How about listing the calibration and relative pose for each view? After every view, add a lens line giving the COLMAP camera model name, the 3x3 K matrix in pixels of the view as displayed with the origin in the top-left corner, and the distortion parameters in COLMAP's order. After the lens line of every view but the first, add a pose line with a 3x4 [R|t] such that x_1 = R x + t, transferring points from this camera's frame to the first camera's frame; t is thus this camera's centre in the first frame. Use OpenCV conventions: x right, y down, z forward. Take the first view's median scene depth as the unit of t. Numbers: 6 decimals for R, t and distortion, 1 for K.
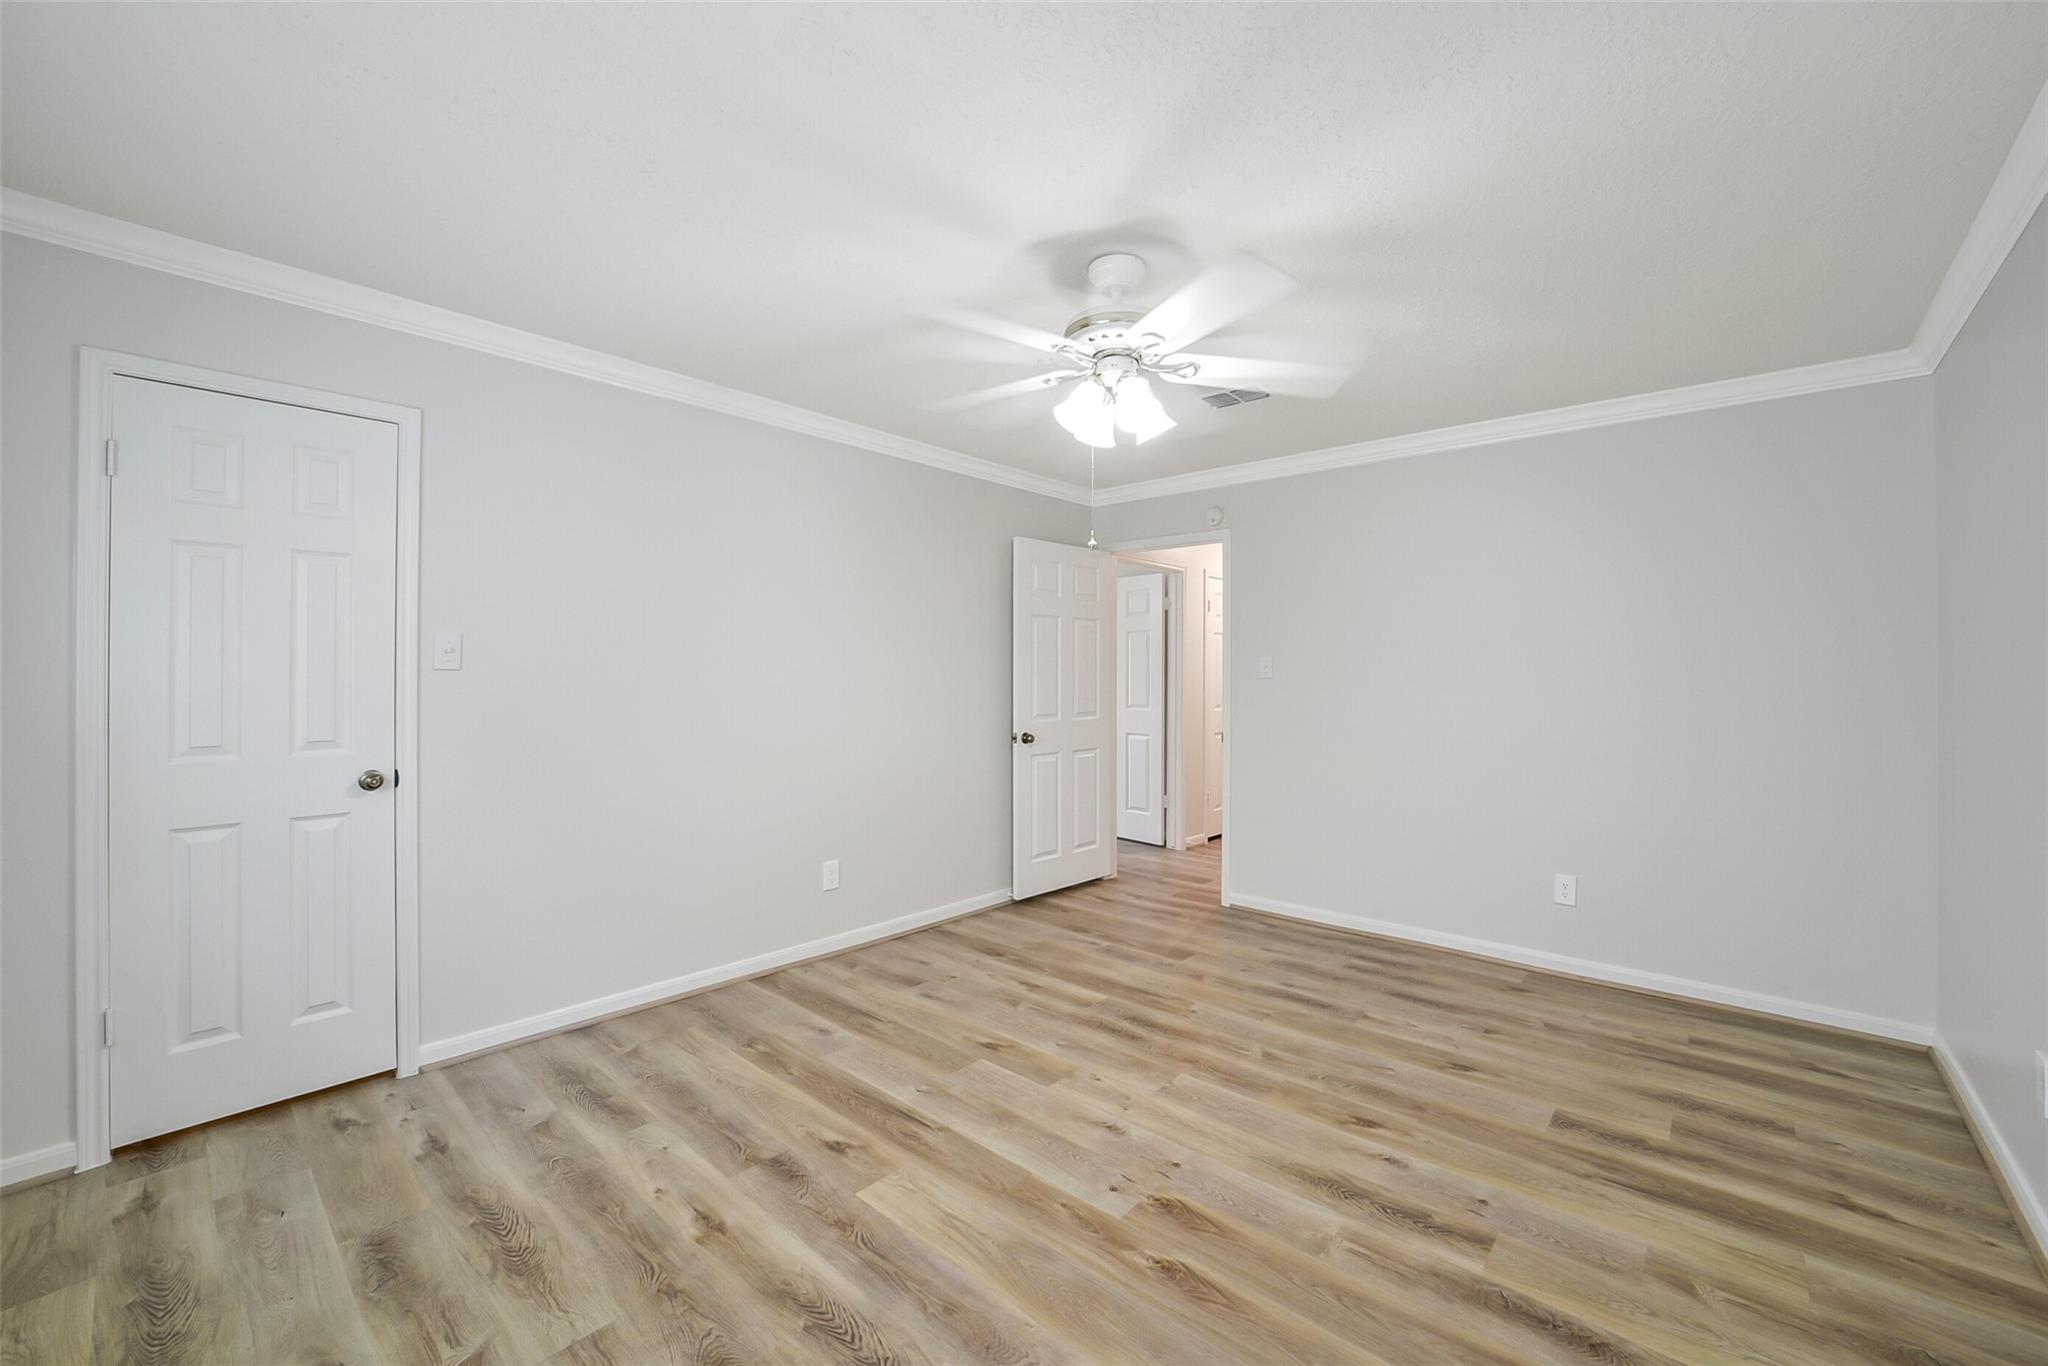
lens RADIAL K [[805.7, 0, 1027.2], [0, 805.7, 677.8], [0, 0, 1]] dist [-0.026106, 0.006407]
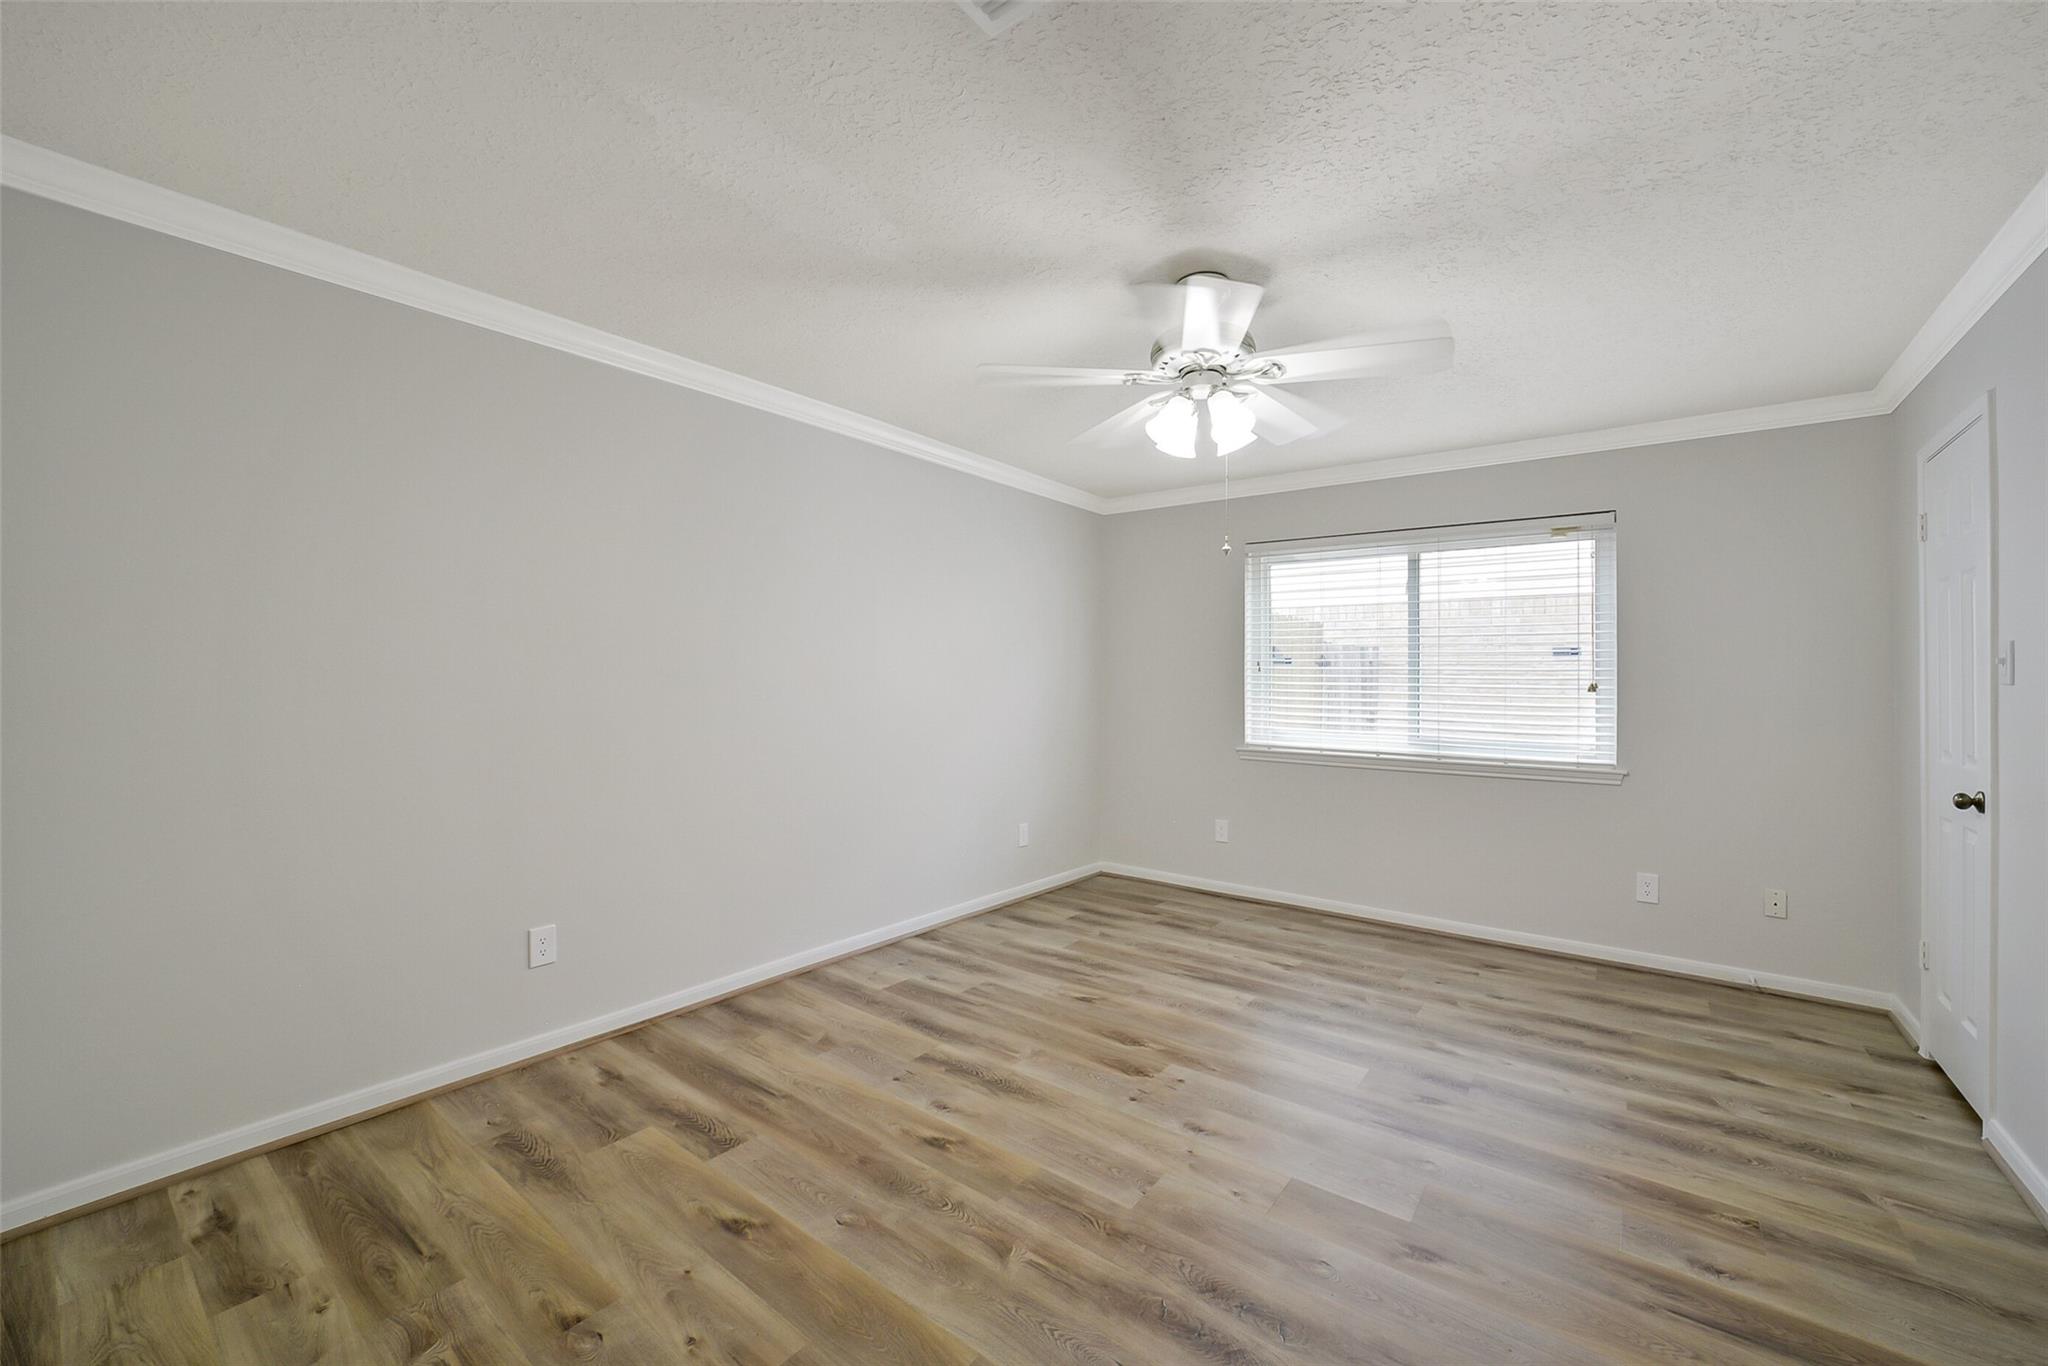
lens RADIAL K [[805.7, 0, 1027.2], [0, 805.7, 677.8], [0, 0, 1]] dist [-0.026106, 0.006407]
pose [[-0.996997, -0.017673, -0.075397, 0.409453], [-0.018193, 0.999815, 0.006216, -0.003938], [0.075273, 0.007569, -0.997134, 1.999924]]
